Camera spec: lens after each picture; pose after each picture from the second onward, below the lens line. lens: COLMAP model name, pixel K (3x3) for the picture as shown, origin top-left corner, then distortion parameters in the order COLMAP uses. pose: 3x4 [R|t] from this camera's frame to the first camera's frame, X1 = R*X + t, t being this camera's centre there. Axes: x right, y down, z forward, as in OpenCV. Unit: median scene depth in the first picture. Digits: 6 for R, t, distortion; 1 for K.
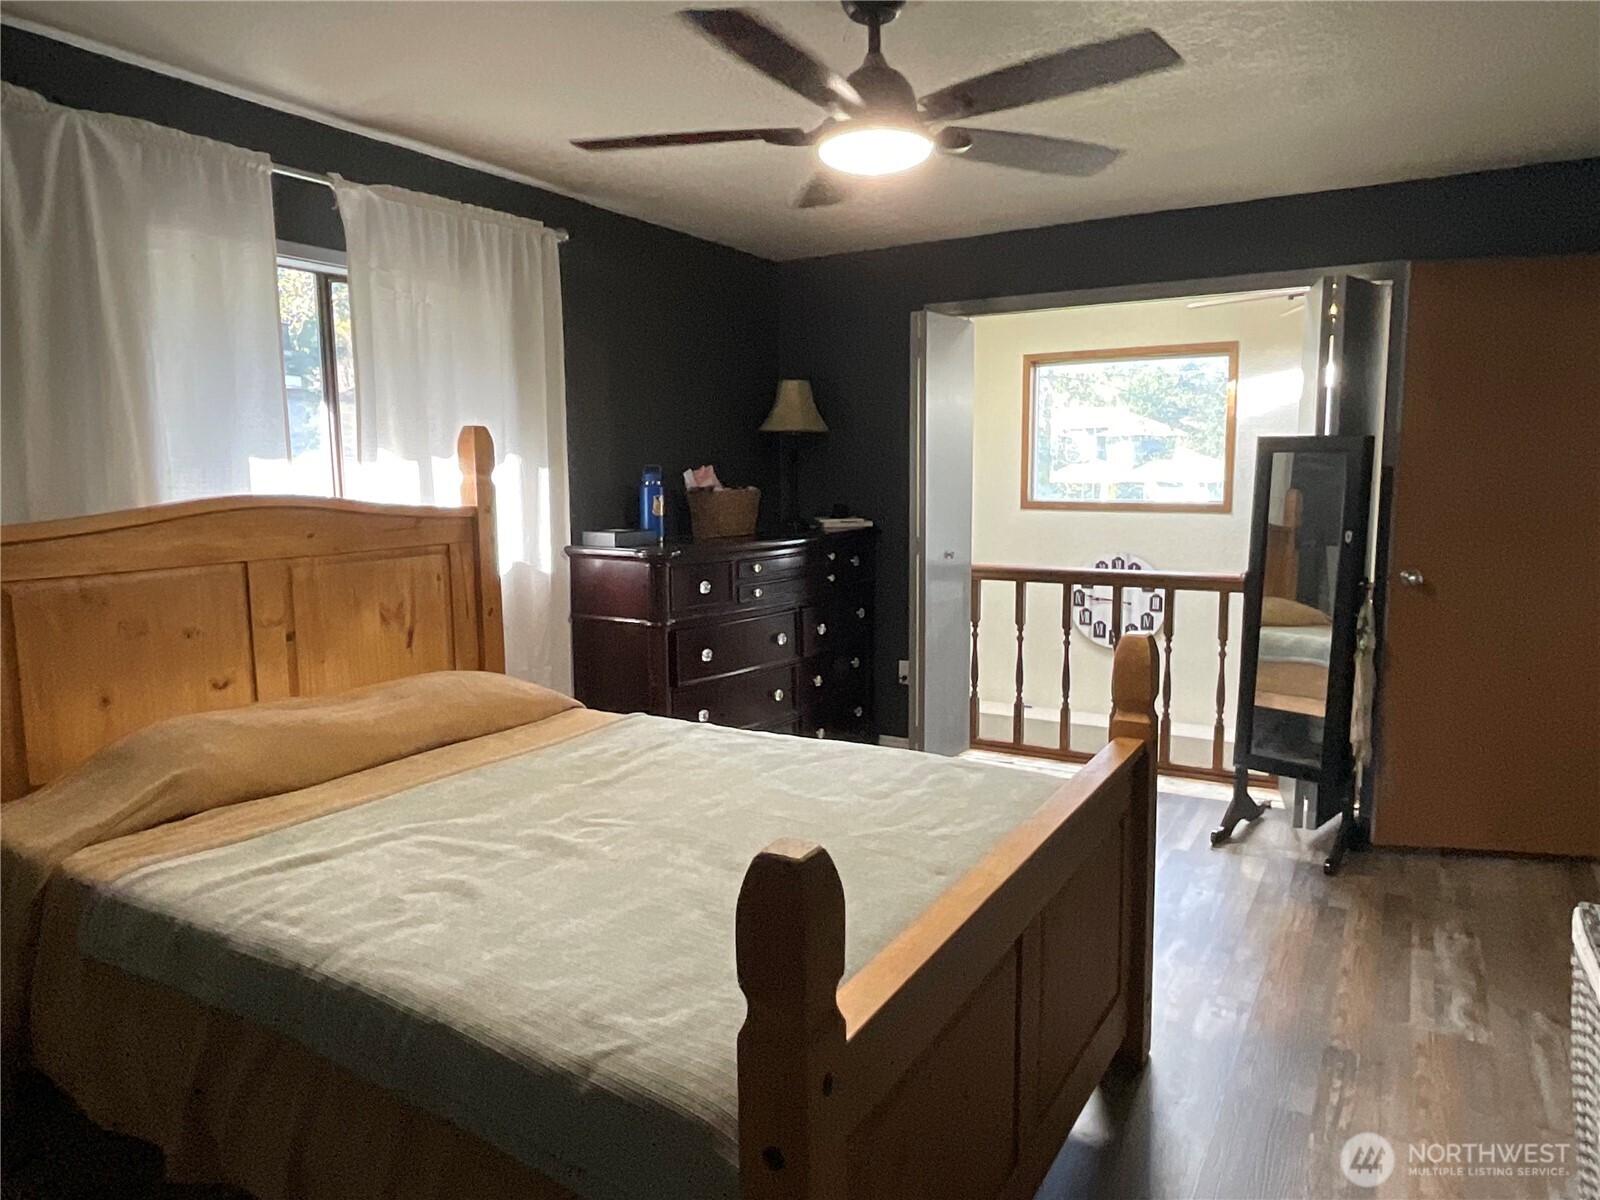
lens RADIAL K [[1047.2, 0, 803.7], [0, 1047.2, 603.0], [0, 0, 1]] dist [-0.010813, 0.003701]
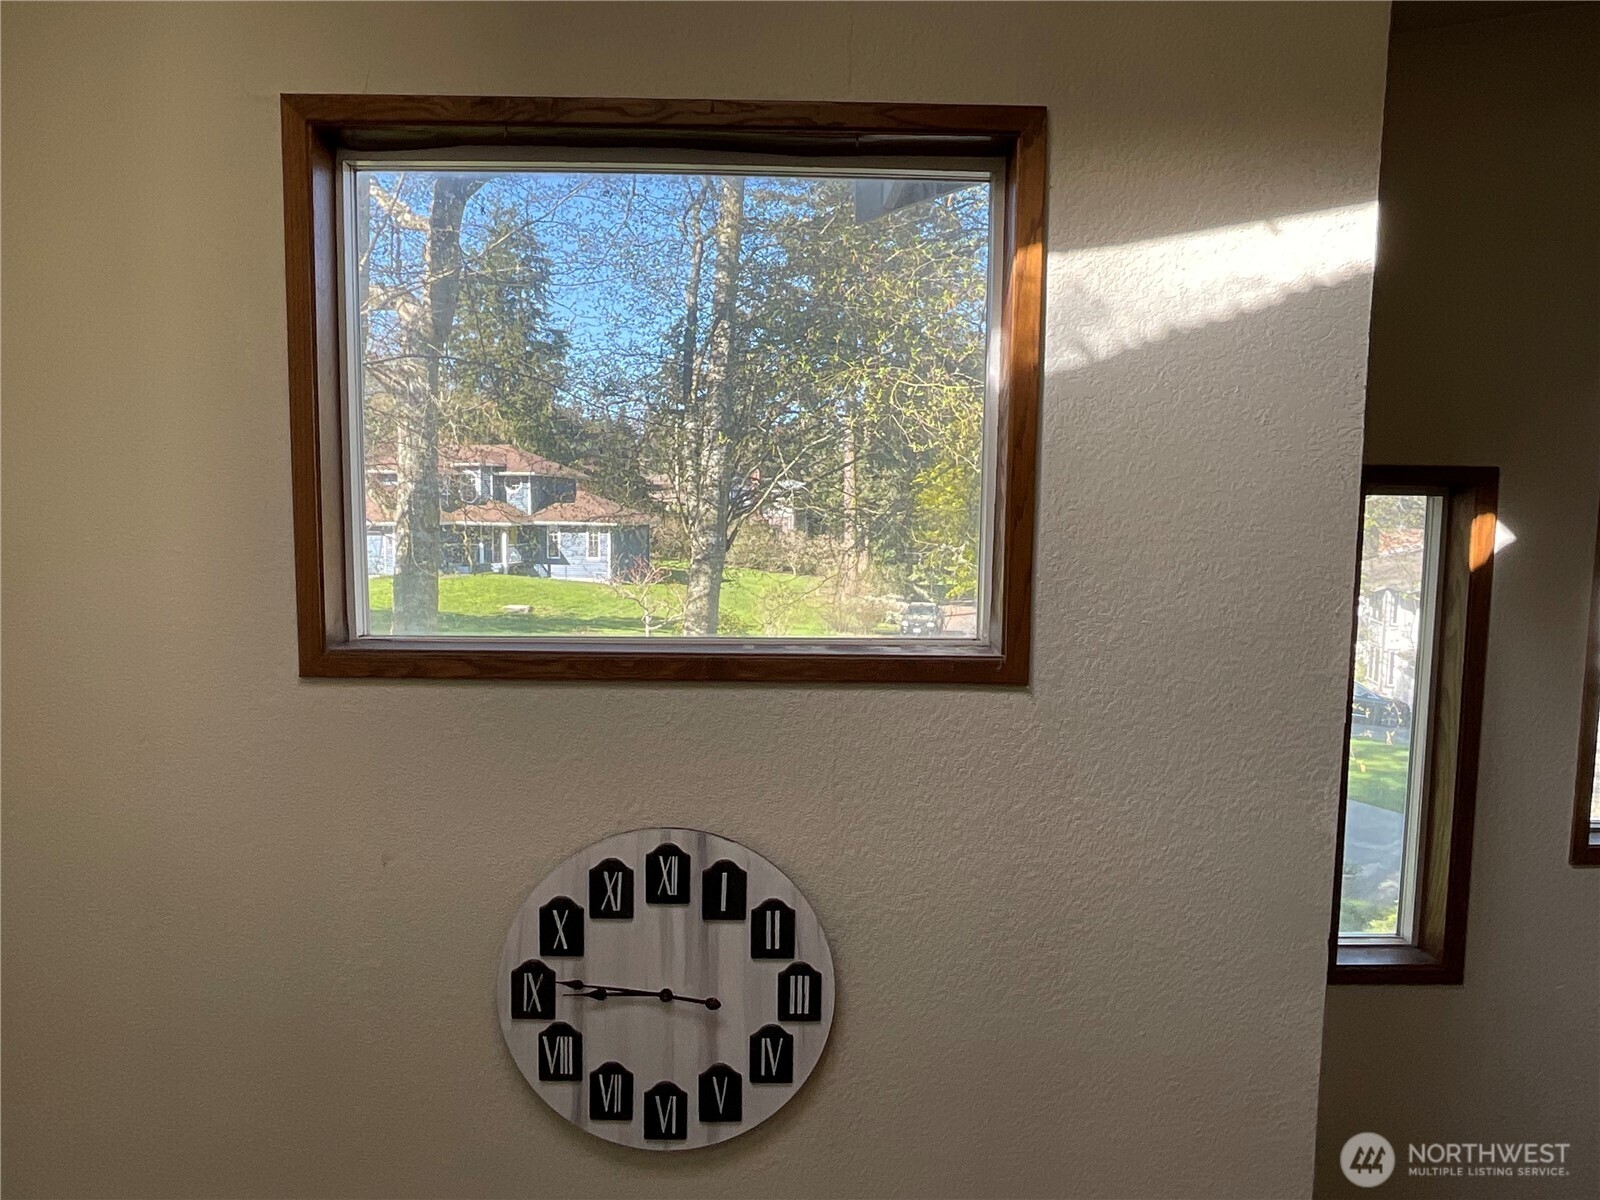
lens RADIAL K [[1047.2, 0, 808.1], [0, 1047.2, 604.7], [0, 0, 1]] dist [-0.010813, 0.003701]
pose [[0.845573, -0.031239, 0.532946, 0.135340], [0.050747, 0.998469, -0.021990, -0.074518], [-0.531443, 0.045639, 0.845864, 0.543216]]
